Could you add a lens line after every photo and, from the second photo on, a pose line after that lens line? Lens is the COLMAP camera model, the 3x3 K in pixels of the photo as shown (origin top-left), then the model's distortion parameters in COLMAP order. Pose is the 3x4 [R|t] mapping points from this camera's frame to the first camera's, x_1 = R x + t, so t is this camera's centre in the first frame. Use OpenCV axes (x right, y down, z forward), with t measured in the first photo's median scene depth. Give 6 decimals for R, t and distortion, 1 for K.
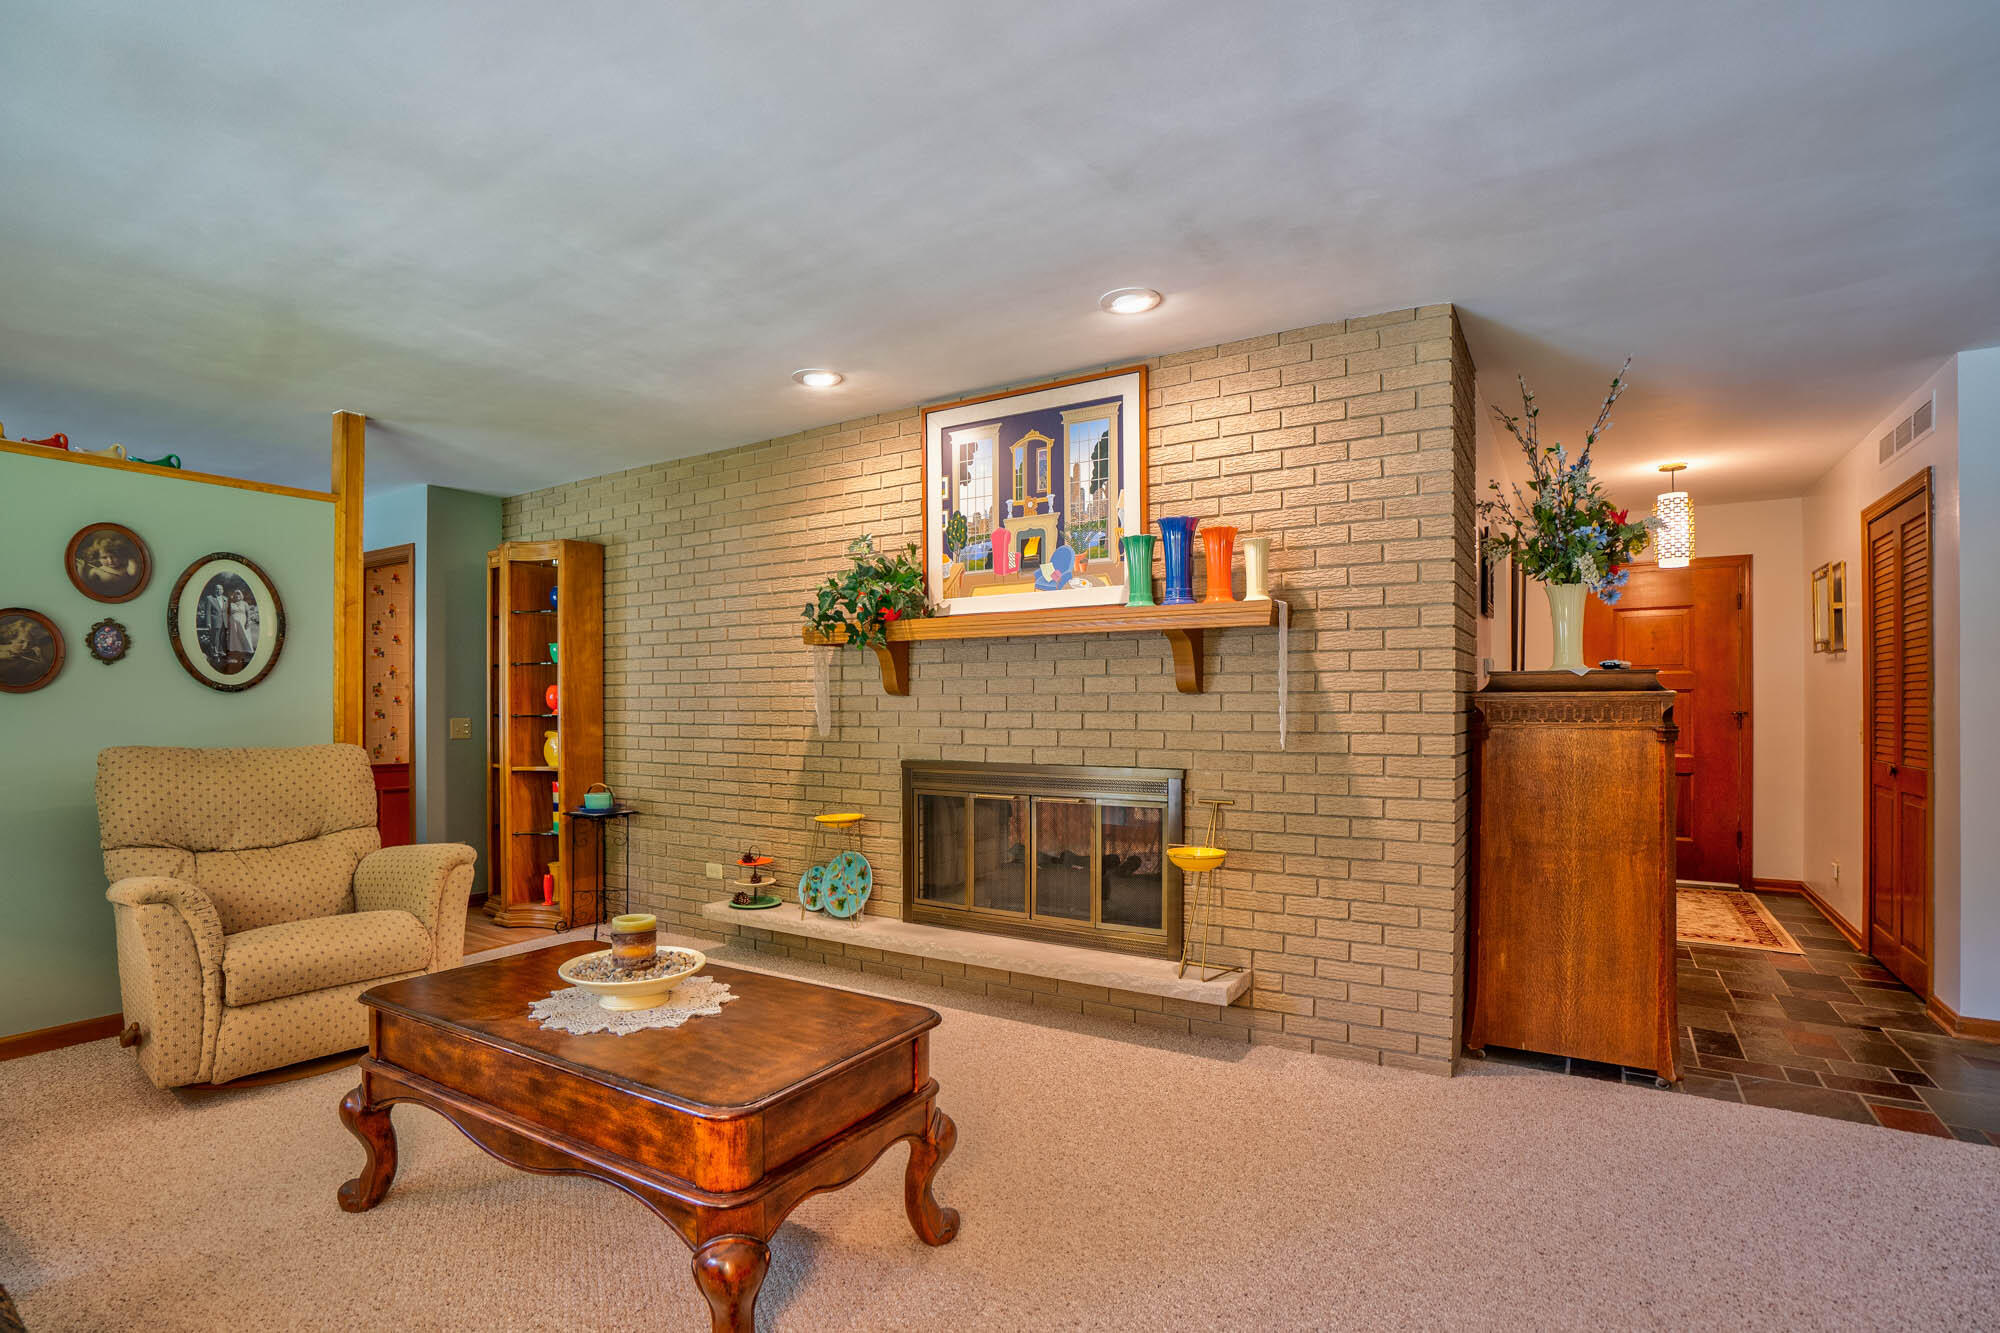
lens RADIAL K [[961.7, 0, 1002.0], [0, 961.7, 702.6], [0, 0, 1]] dist [-0.060645, -0.000164]
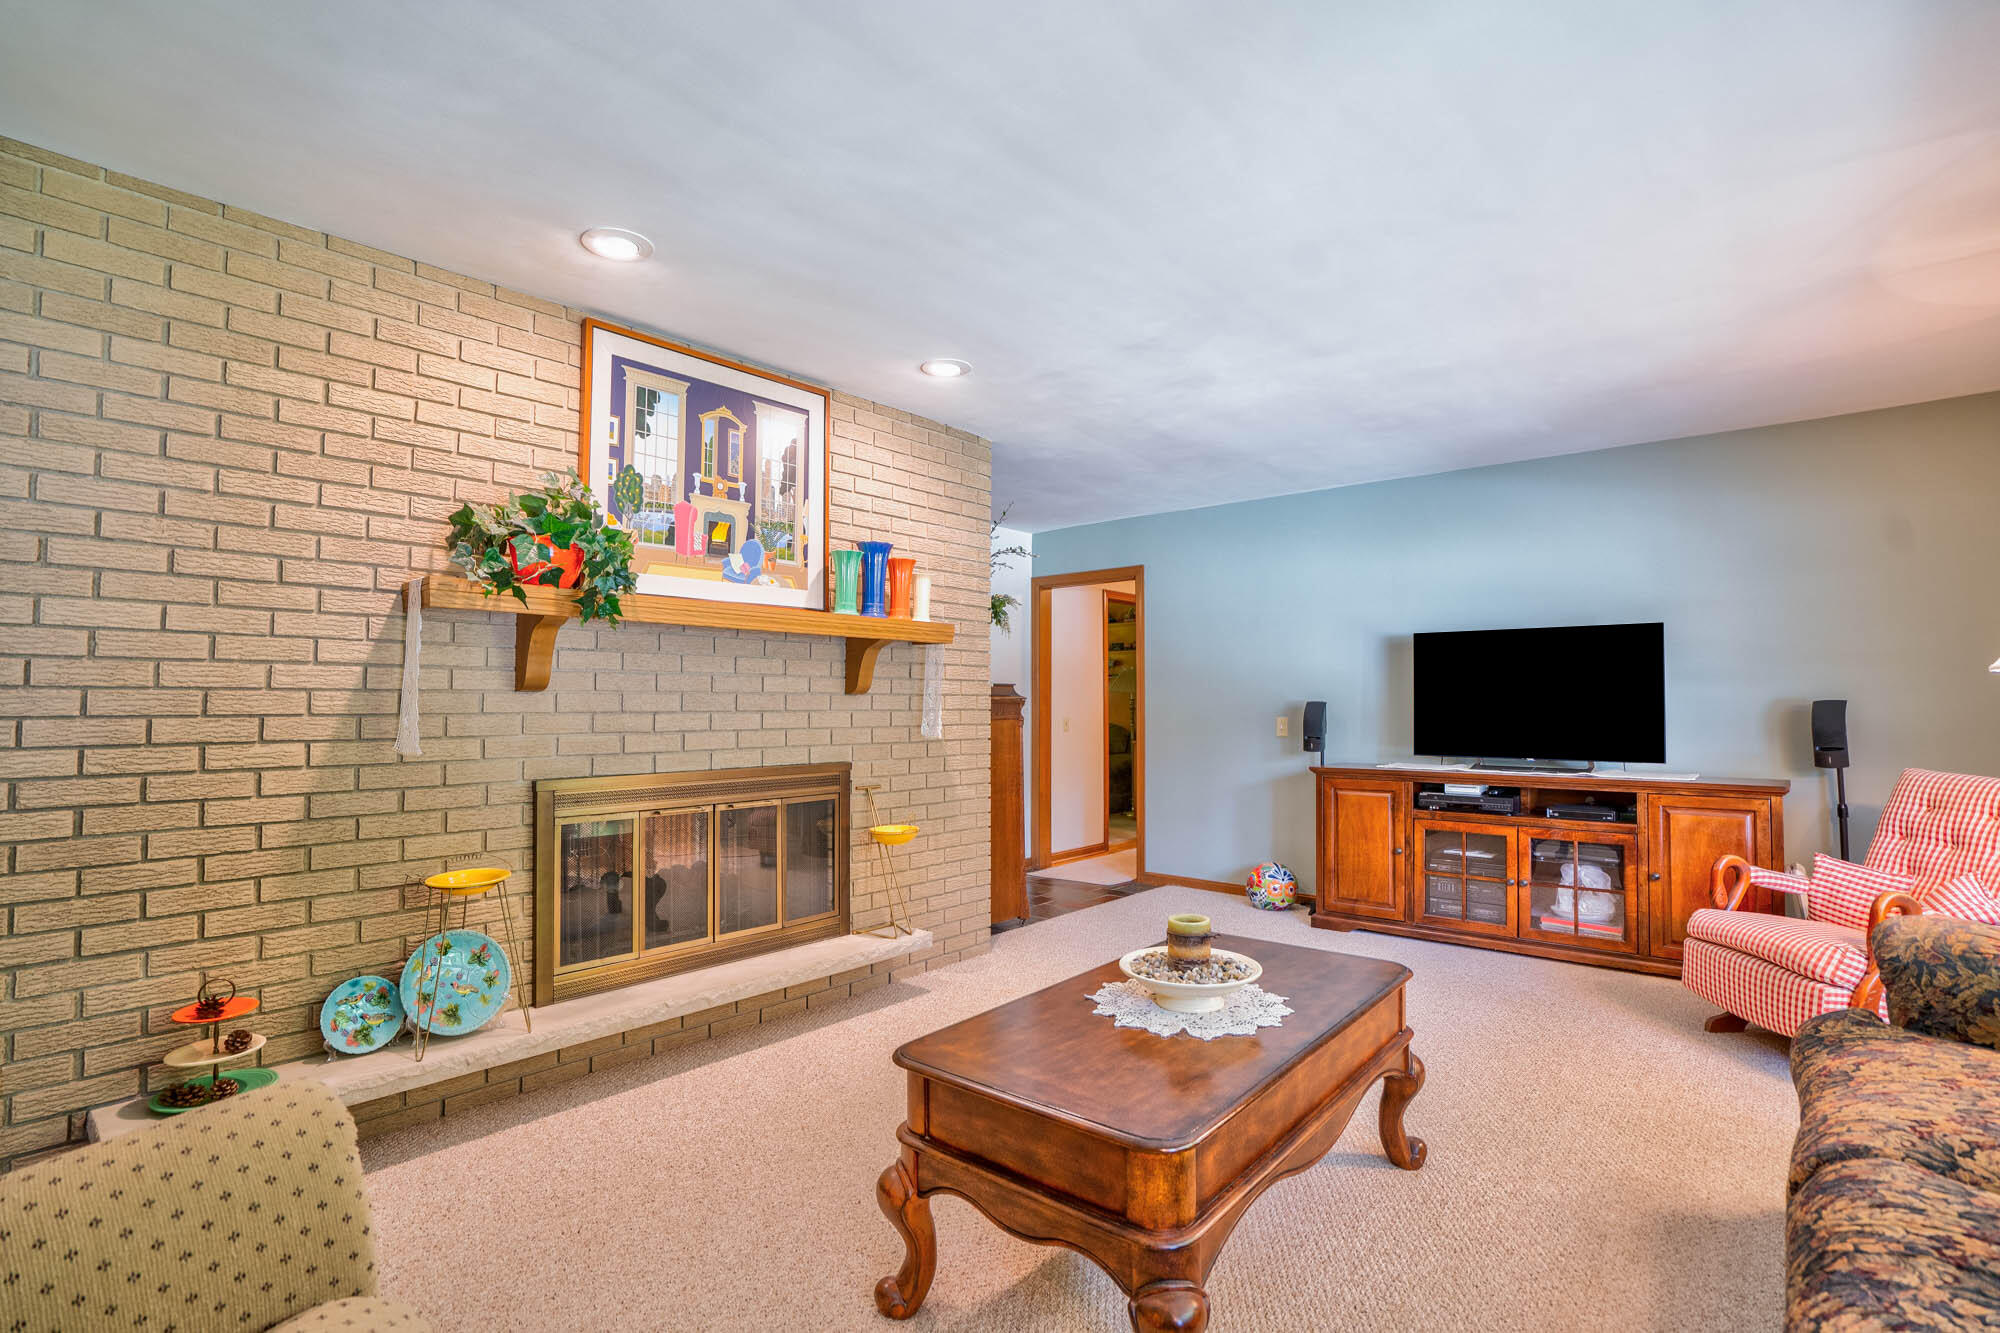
lens RADIAL K [[939.0, 0, 1000.0], [0, 939.0, 666.5], [0, 0, 1]] dist [-0.041207, 0.000539]
pose [[0.156557, 0.038256, 0.986928, -0.808740], [-0.001851, 0.999259, -0.038440, -0.000030], [-0.987667, 0.004191, 0.156512, 0.599935]]
